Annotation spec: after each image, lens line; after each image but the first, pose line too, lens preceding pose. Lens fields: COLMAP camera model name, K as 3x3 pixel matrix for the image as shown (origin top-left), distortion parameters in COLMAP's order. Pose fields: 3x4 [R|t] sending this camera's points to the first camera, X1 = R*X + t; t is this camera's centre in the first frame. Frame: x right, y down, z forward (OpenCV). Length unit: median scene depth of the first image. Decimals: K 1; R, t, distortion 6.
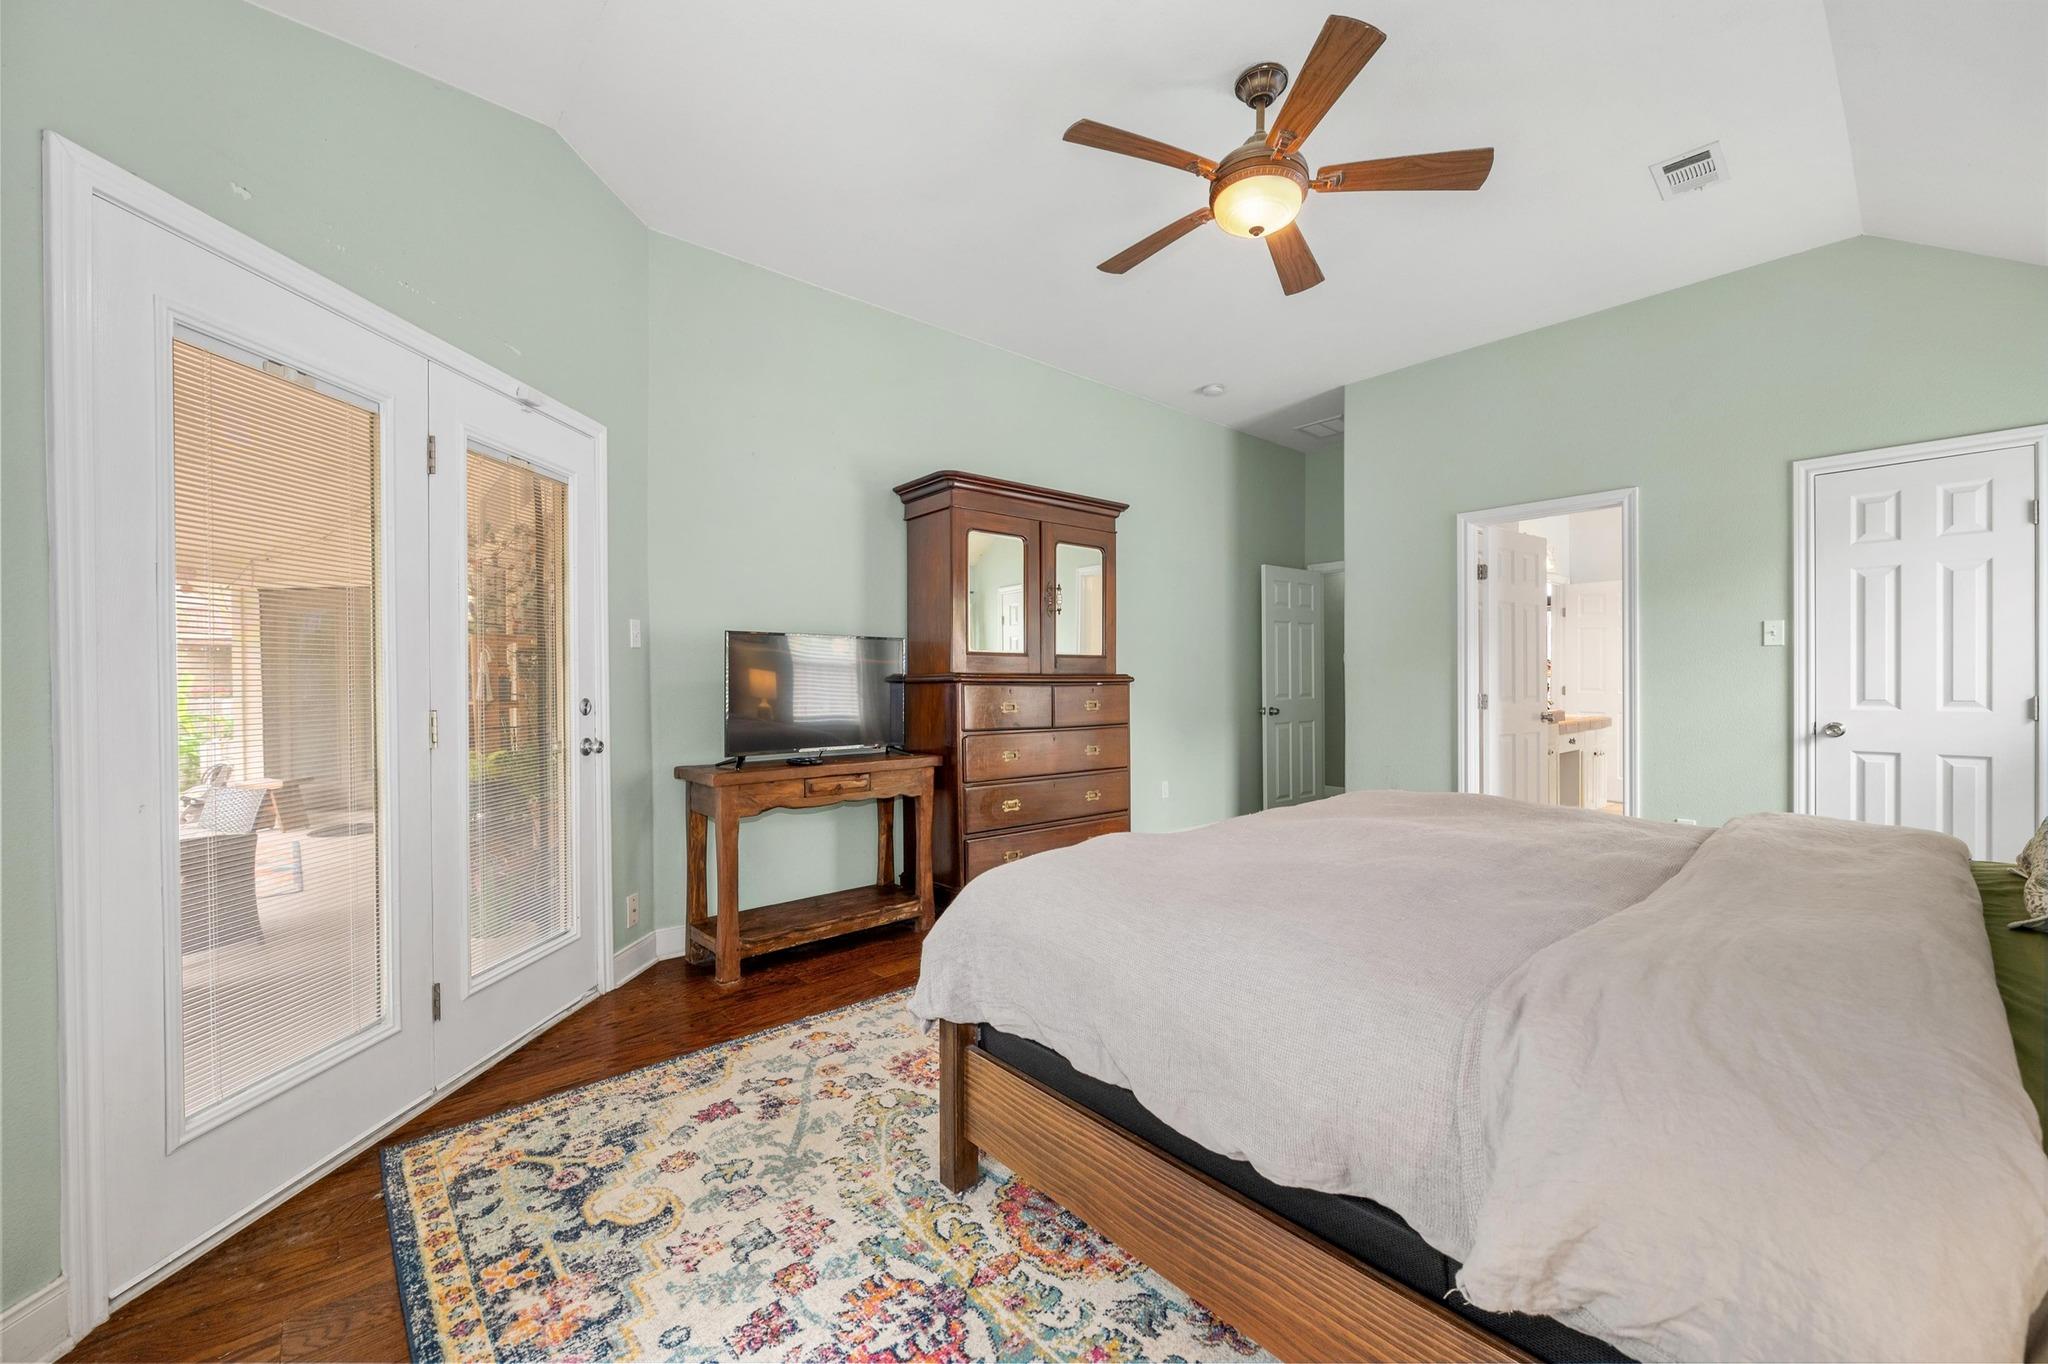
lens RADIAL K [[812.2, 0, 1027.9], [0, 812.2, 688.8], [0, 0, 1]] dist [-0.010947, 0.001804]
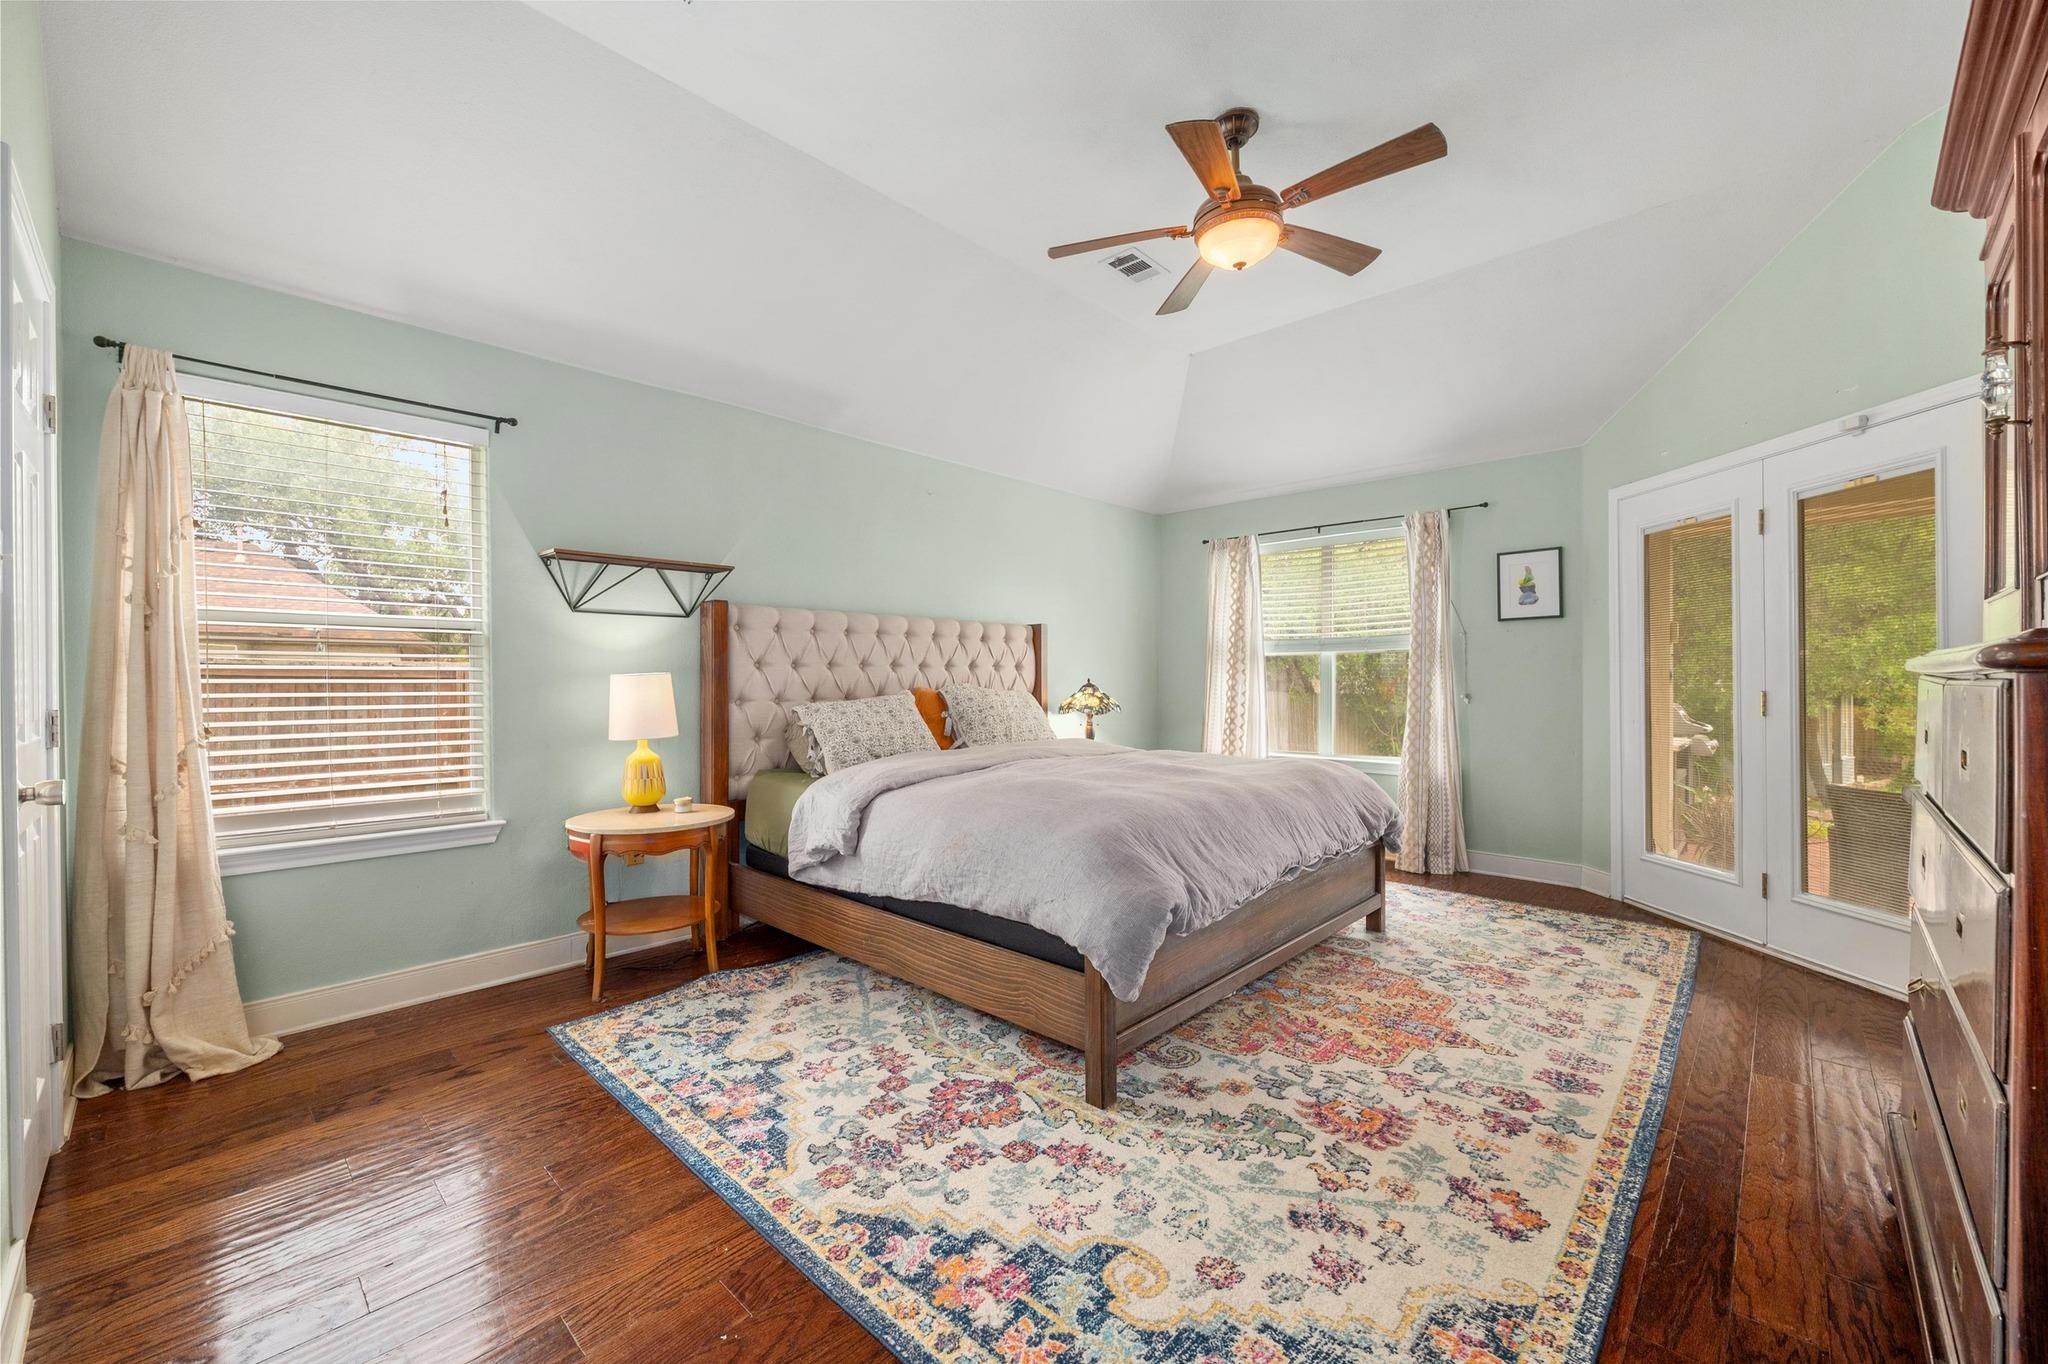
lens RADIAL K [[812.2, 0, 1018.6], [0, 812.2, 679.7], [0, 0, 1]] dist [-0.010947, 0.001804]
pose [[-0.996838, 0.004615, -0.079331, 0.782909], [0.004376, 0.999985, 0.003188, -0.003612], [0.079345, 0.002831, -0.996843, 2.434664]]
